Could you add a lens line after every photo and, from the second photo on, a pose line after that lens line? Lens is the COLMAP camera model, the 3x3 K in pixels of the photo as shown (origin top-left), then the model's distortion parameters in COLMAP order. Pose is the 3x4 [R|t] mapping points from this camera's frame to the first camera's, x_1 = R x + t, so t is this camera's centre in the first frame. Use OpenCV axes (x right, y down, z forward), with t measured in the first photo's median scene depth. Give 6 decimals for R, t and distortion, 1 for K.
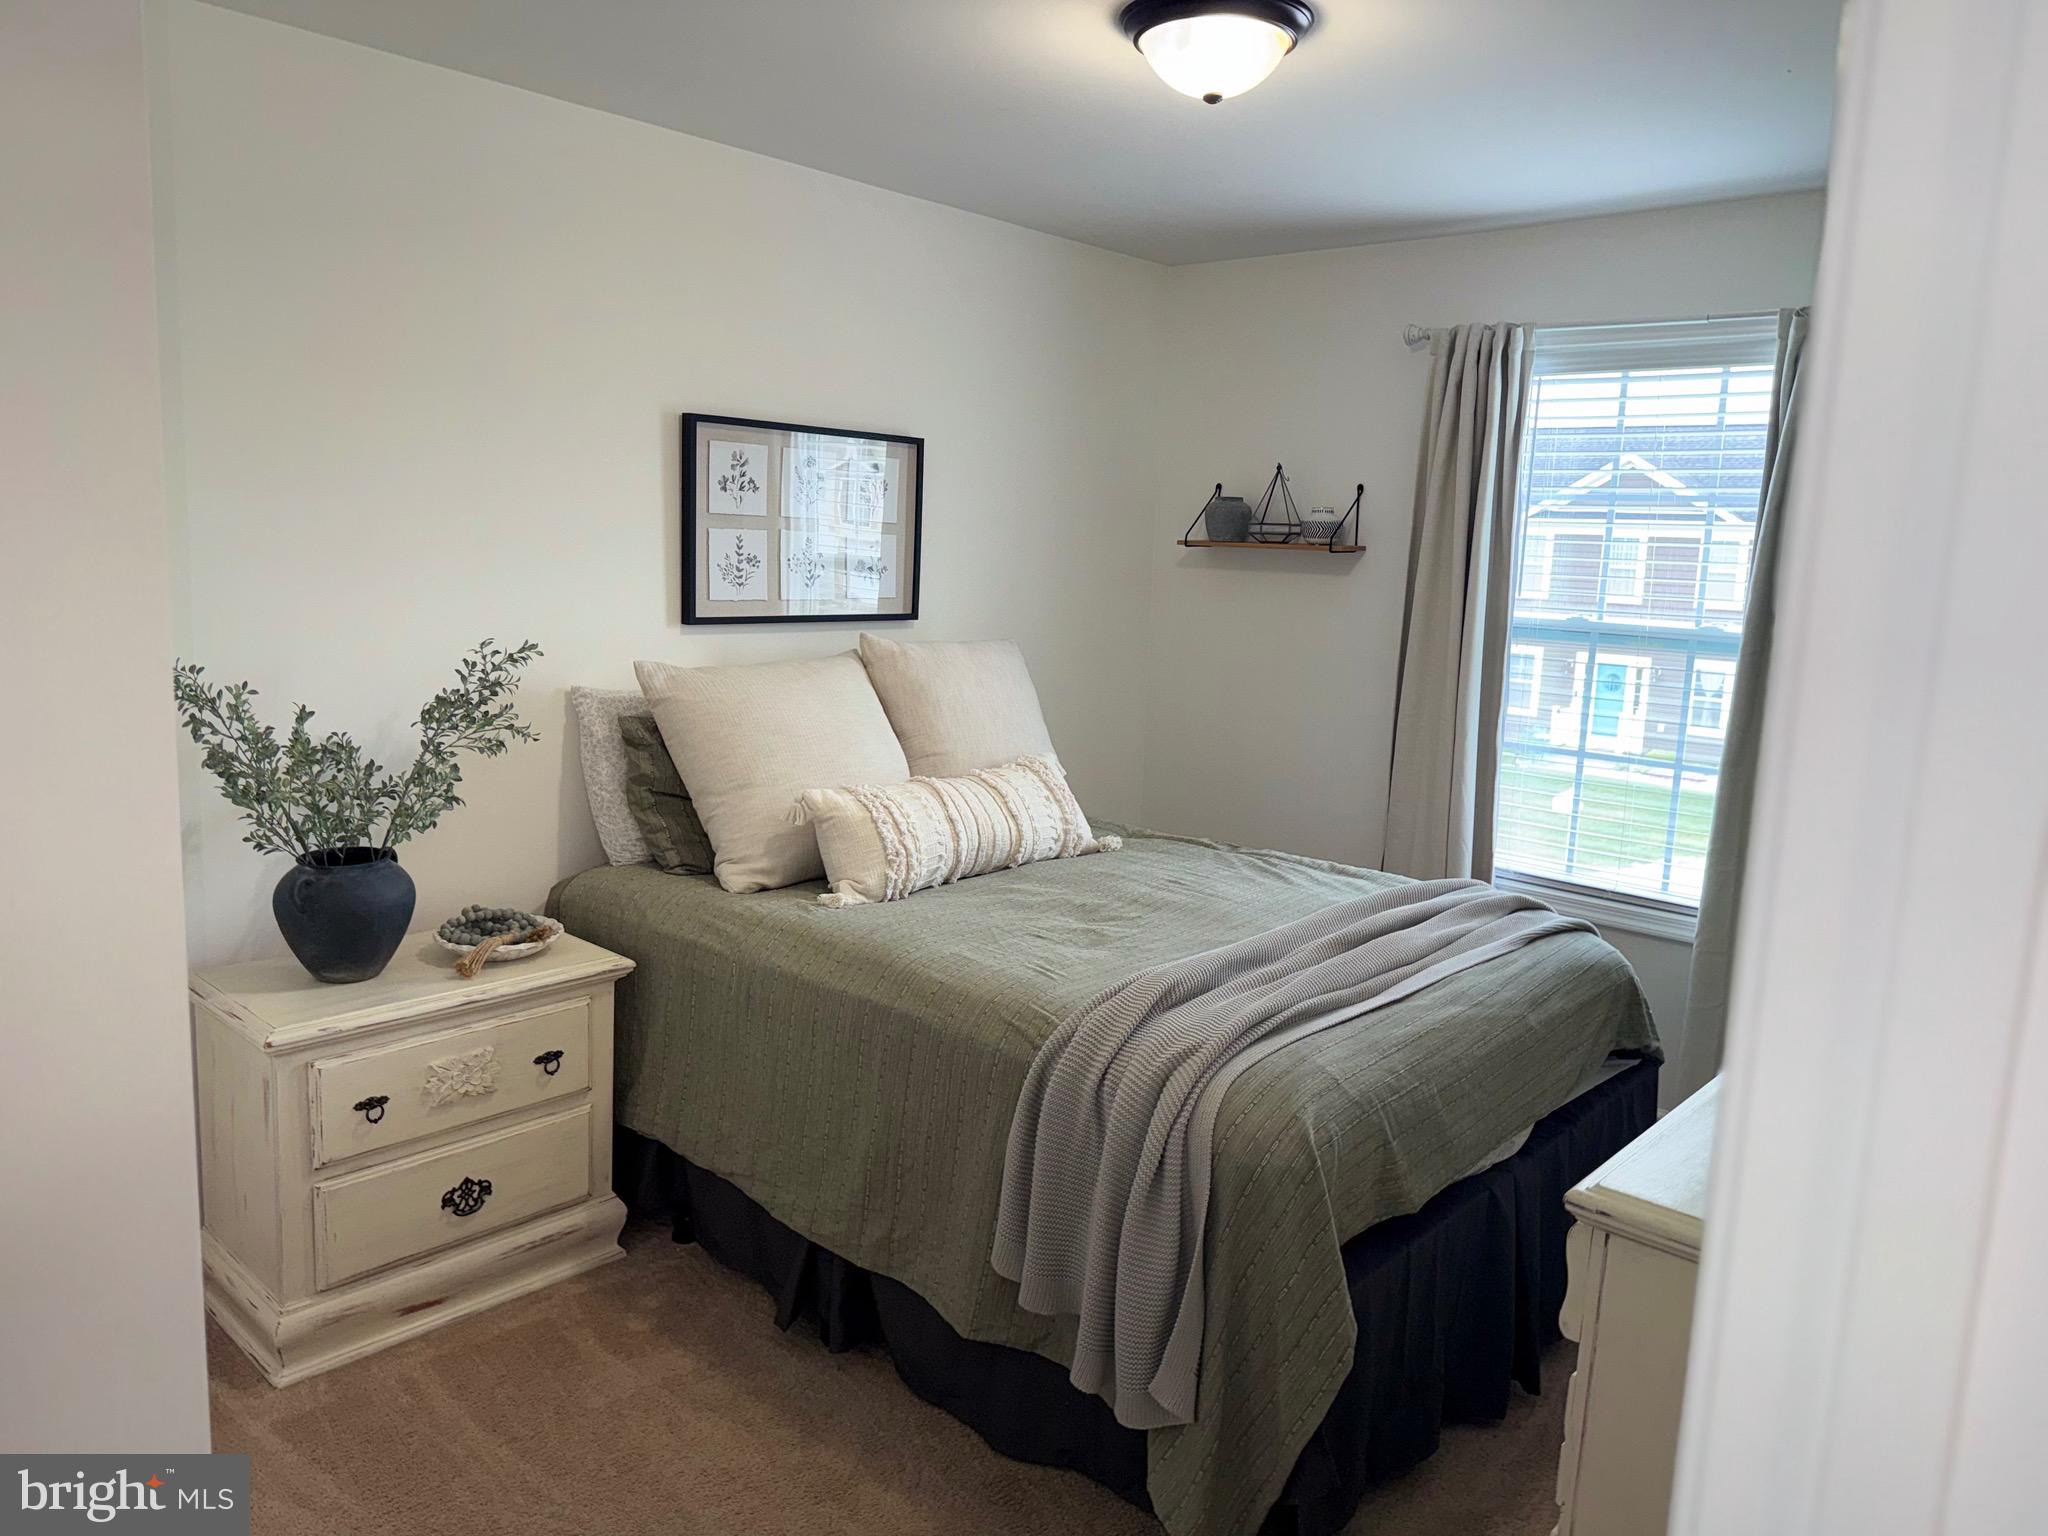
lens RADIAL K [[1415.5, 0, 996.5], [0, 1415.5, 766.6], [0, 0, 1]] dist [0.085415, -0.197933]
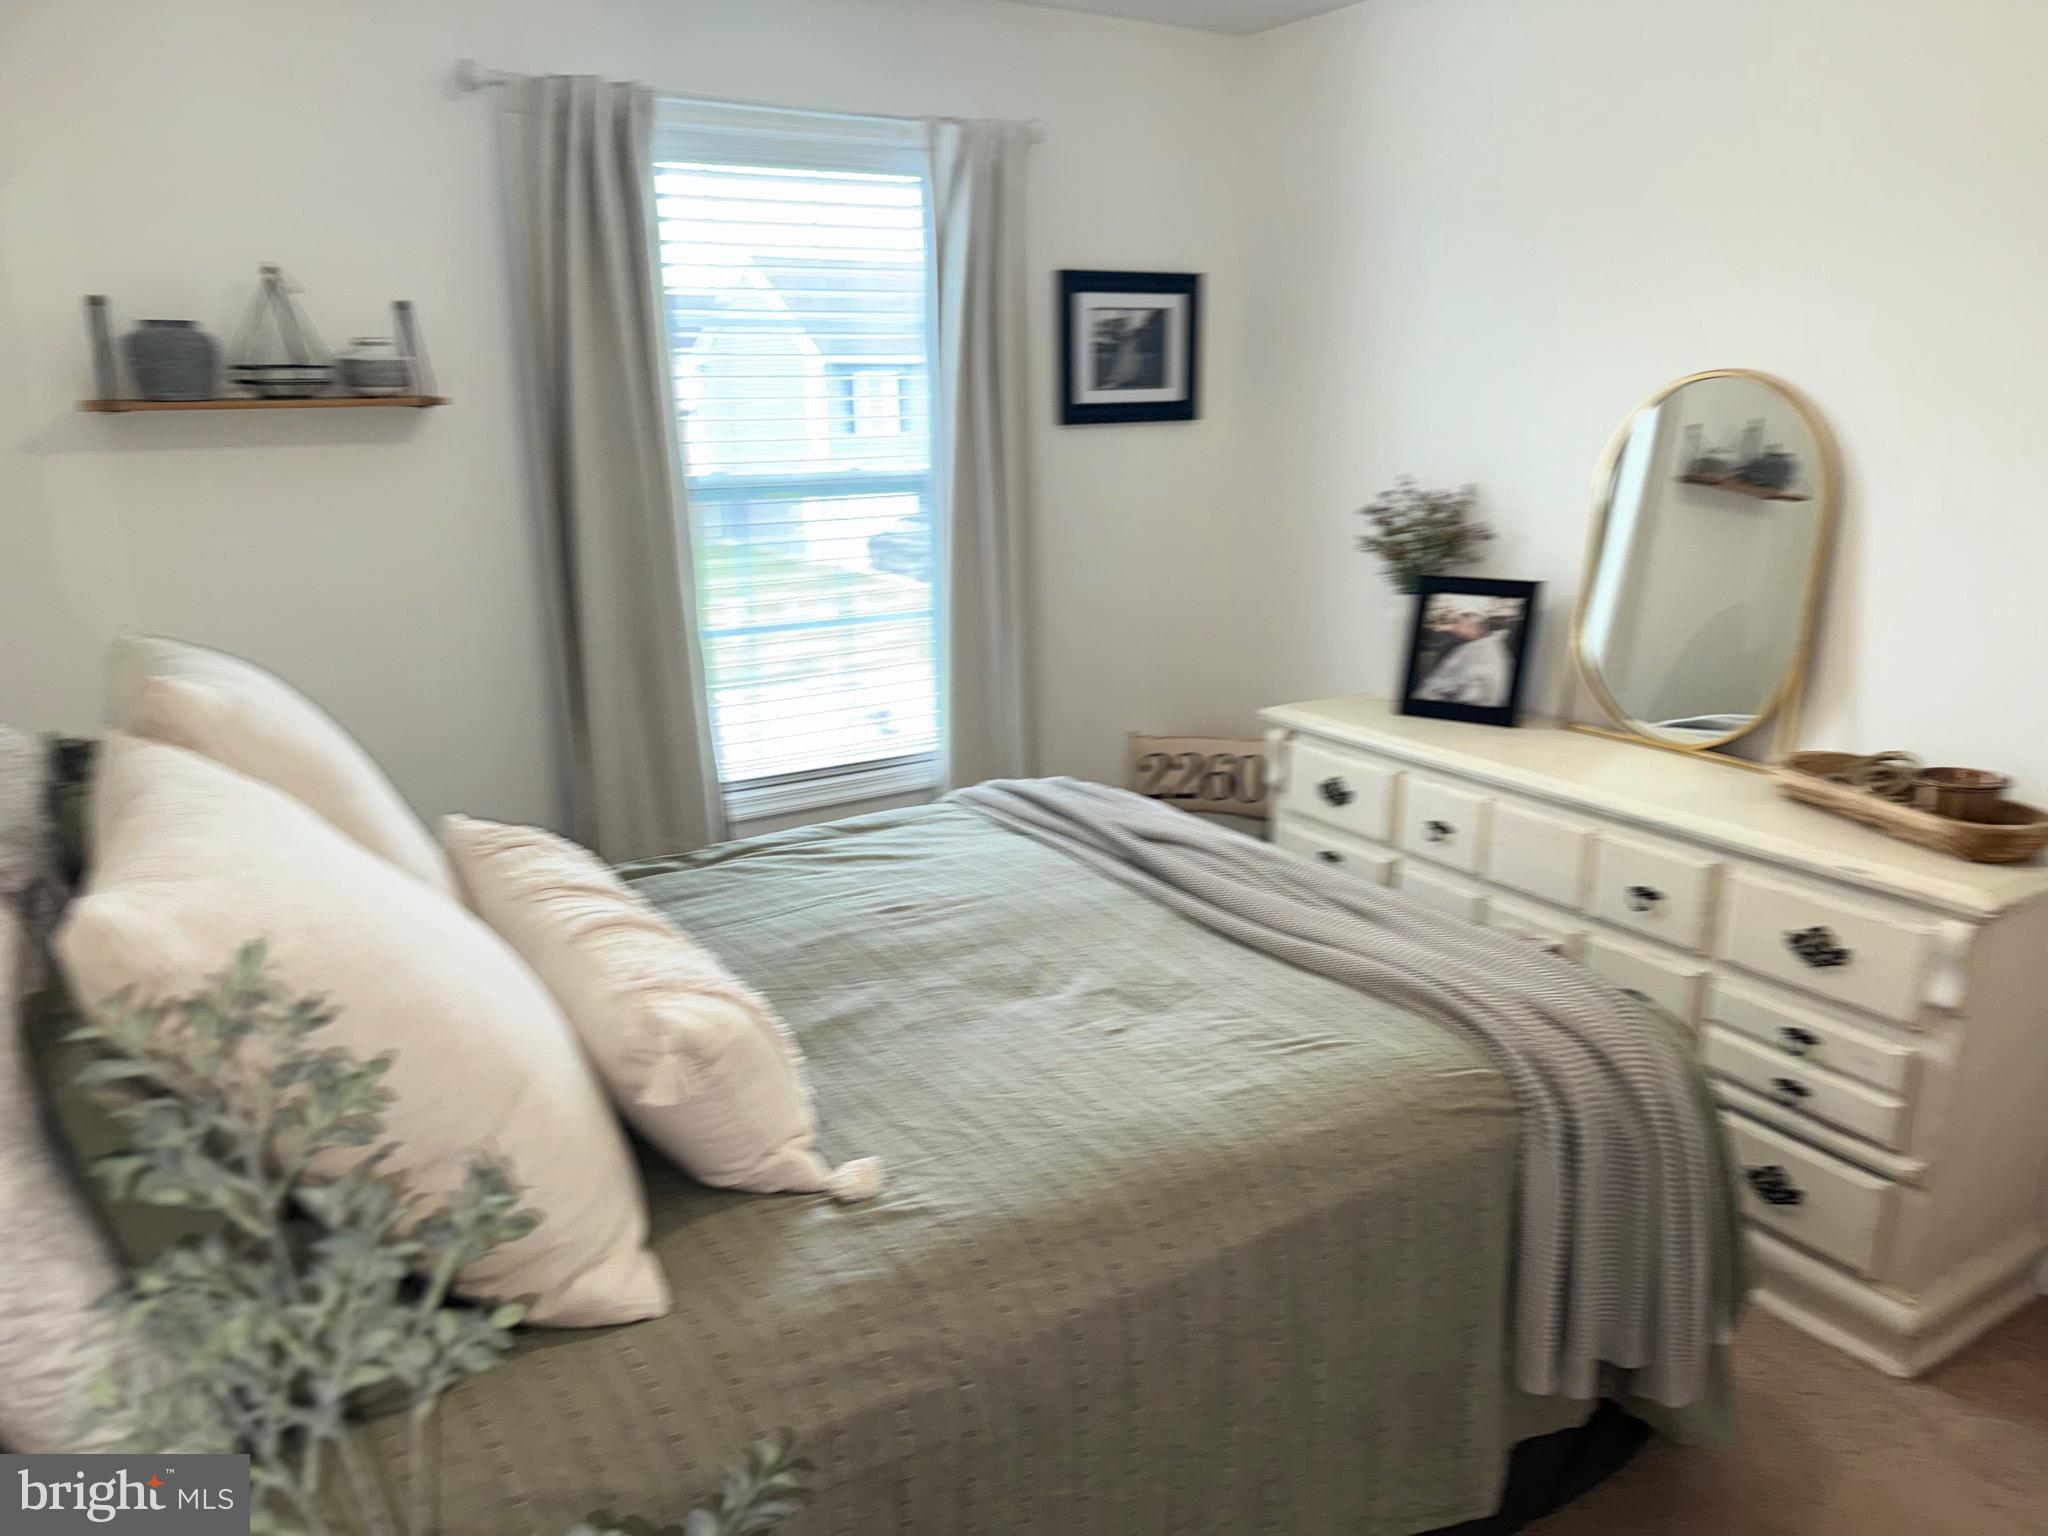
lens RADIAL K [[1476.6, 0, 1024.0], [0, 1476.6, 768.0], [0, 0, 1]] dist [0.082896, -0.105124]
pose [[0.251333, -0.292873, 0.922527, -0.382398], [0.175379, 0.951125, 0.254172, -0.118441], [-0.951879, 0.097910, 0.290413, 0.542240]]
